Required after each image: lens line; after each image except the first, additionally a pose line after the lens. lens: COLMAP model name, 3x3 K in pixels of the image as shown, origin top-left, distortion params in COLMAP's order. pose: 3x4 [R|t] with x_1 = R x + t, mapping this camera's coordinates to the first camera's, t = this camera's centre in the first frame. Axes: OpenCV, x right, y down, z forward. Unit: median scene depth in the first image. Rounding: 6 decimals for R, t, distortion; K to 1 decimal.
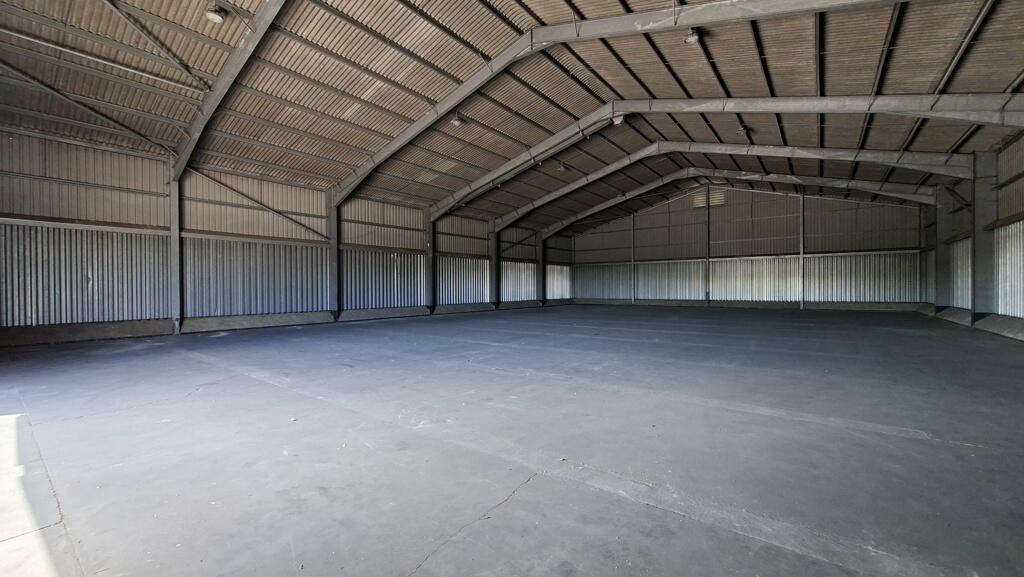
lens RADIAL K [[409.3, 0, 507.8], [0, 409.3, 291.0], [0, 0, 1]] dist [-0.002163, 0.001495]
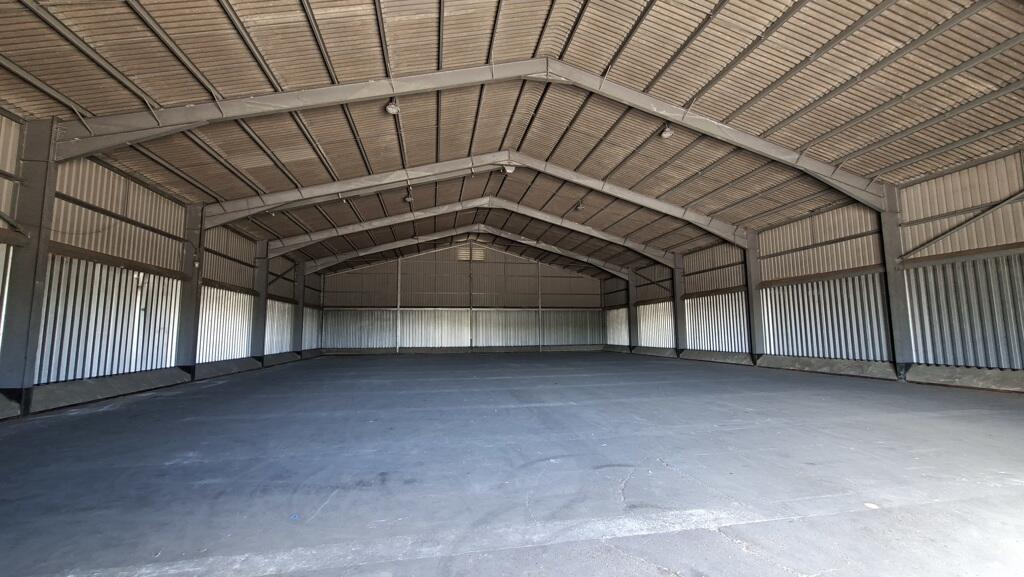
lens RADIAL K [[409.3, 0, 507.2], [0, 409.3, 290.4], [0, 0, 1]] dist [-0.002163, 0.001495]
pose [[0.673122, 0.076814, 0.735531, -0.250640], [0.011029, 0.993438, -0.113841, -0.000888], [-0.739449, 0.084741, 0.667858, 0.196166]]
